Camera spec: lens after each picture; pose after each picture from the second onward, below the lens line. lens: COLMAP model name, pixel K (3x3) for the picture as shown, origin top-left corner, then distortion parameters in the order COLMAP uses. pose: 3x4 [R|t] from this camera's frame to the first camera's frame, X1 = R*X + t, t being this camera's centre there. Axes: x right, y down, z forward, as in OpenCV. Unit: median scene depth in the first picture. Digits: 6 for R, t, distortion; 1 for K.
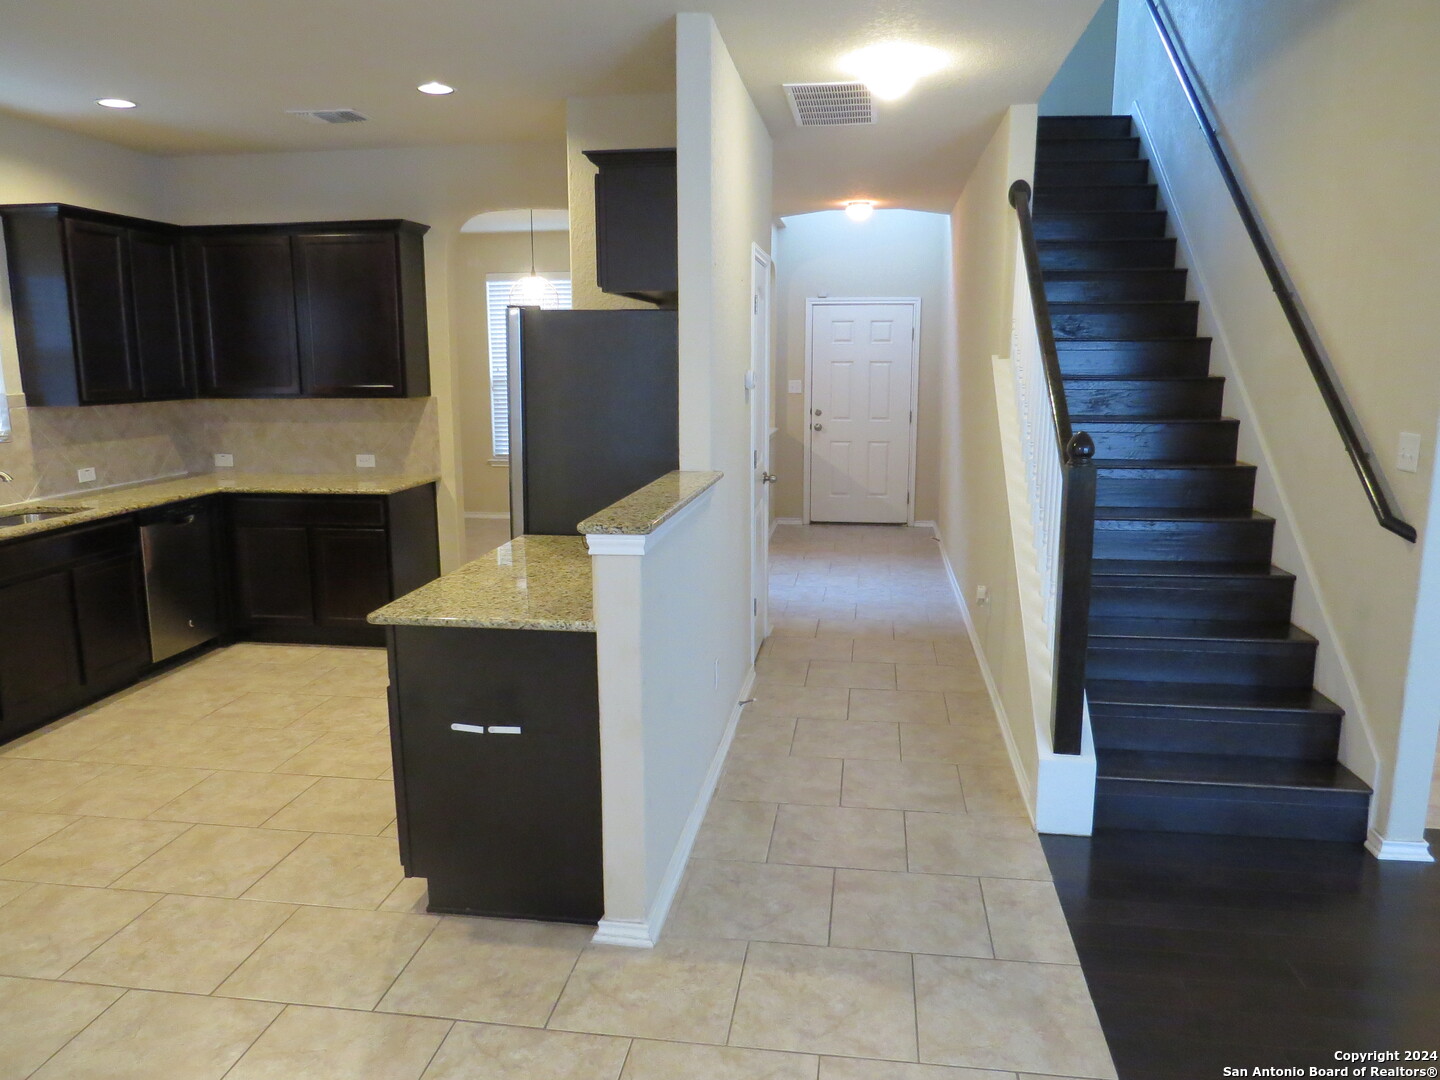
lens RADIAL K [[1029.1, 0, 713.9], [0, 1029.1, 535.7], [0, 0, 1]] dist [-0.024319, 0.008367]
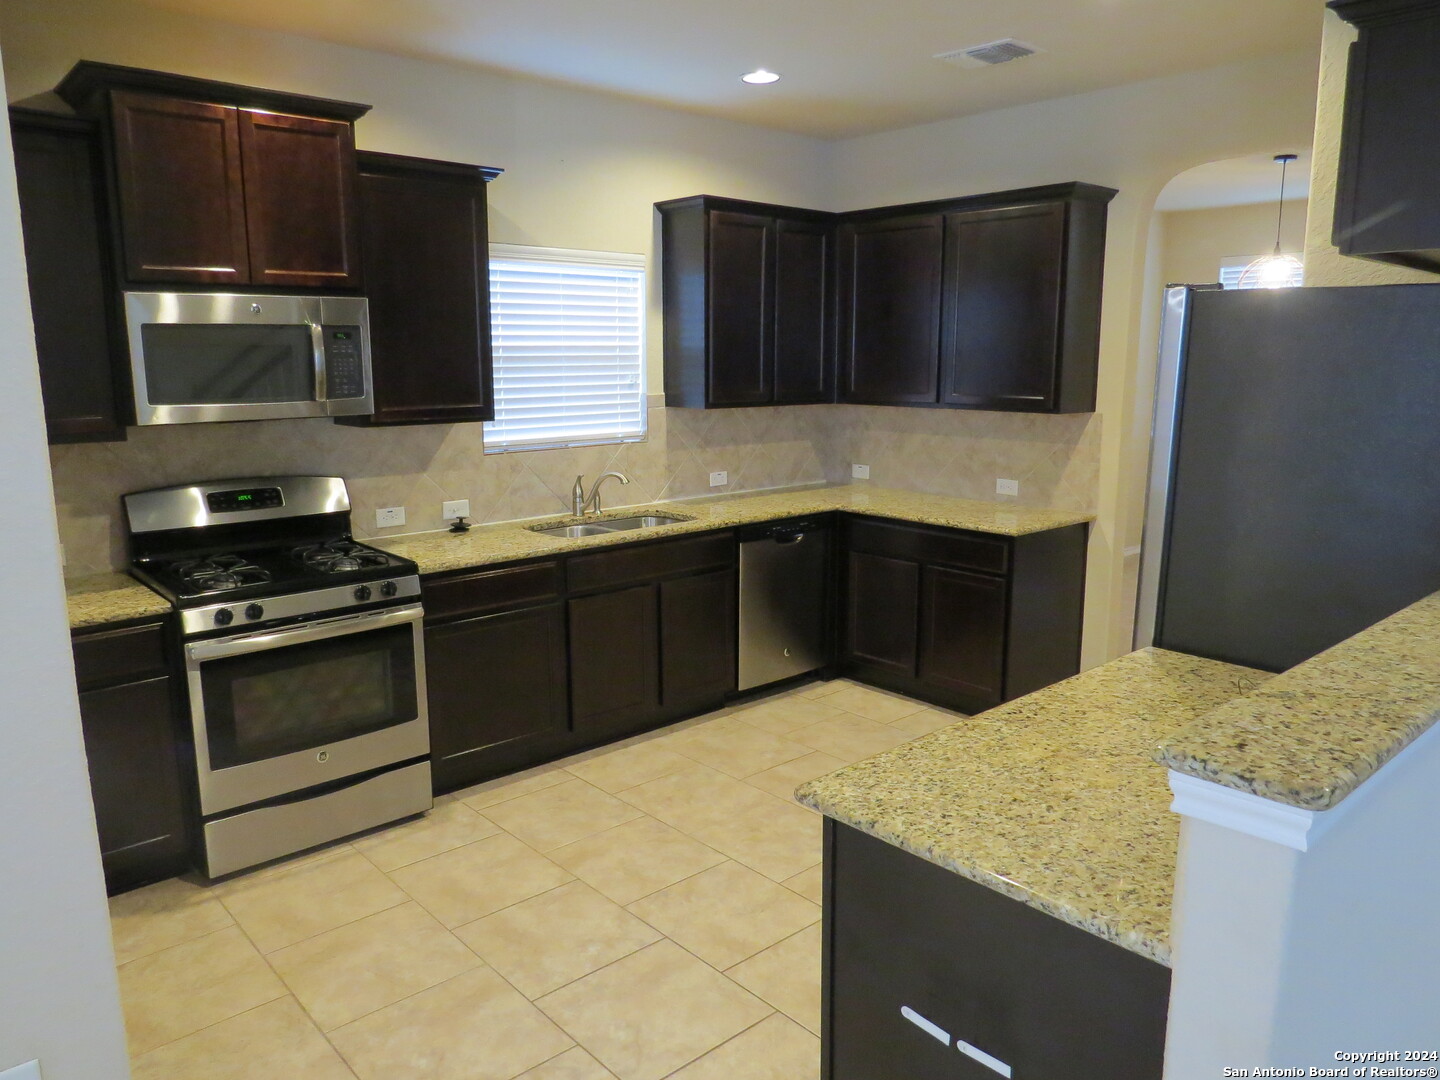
lens RADIAL K [[1029.1, 0, 713.9], [0, 1029.1, 535.7], [0, 0, 1]] dist [-0.024319, 0.008367]
pose [[0.772168, 0.116792, -0.624593, -0.004334], [-0.116035, 0.992352, 0.042107, -0.049509], [0.624734, 0.039961, 0.779814, 0.256604]]
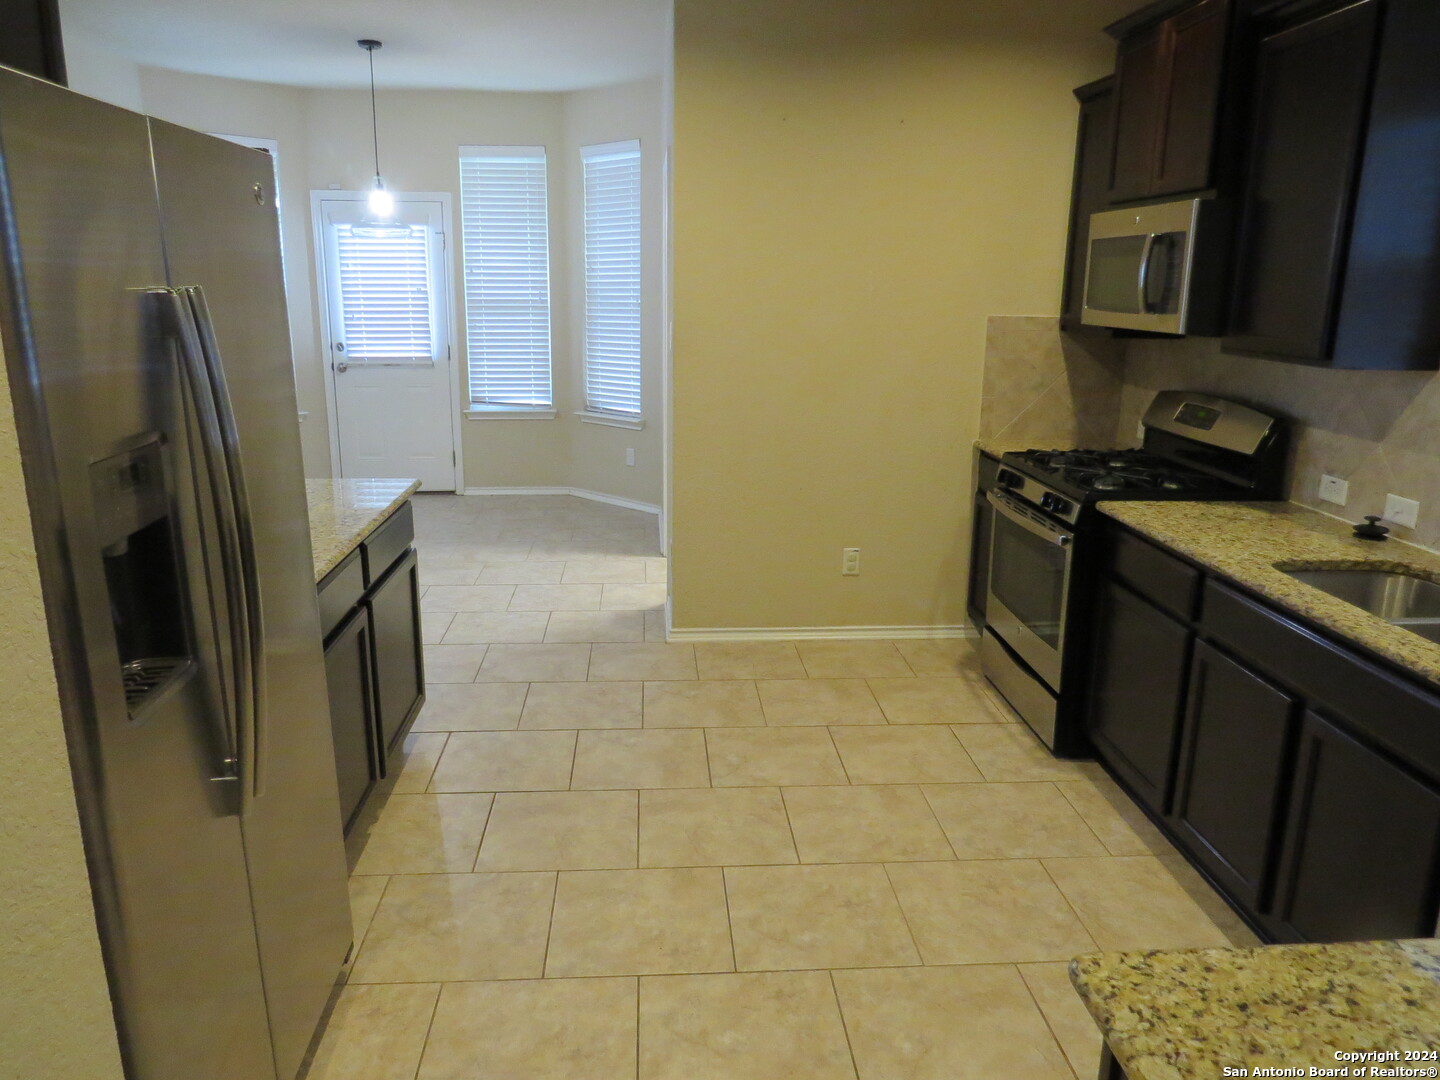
lens RADIAL K [[1020.2, 0, 728.4], [0, 1020.2, 536.5], [0, 0, 1]] dist [-0.050849, 0.037753]
pose [[-0.972595, 0.056381, -0.225565, -0.224085], [-0.043182, 0.909471, 0.413519, -0.201878], [0.228460, 0.411927, -0.882112, 1.164520]]
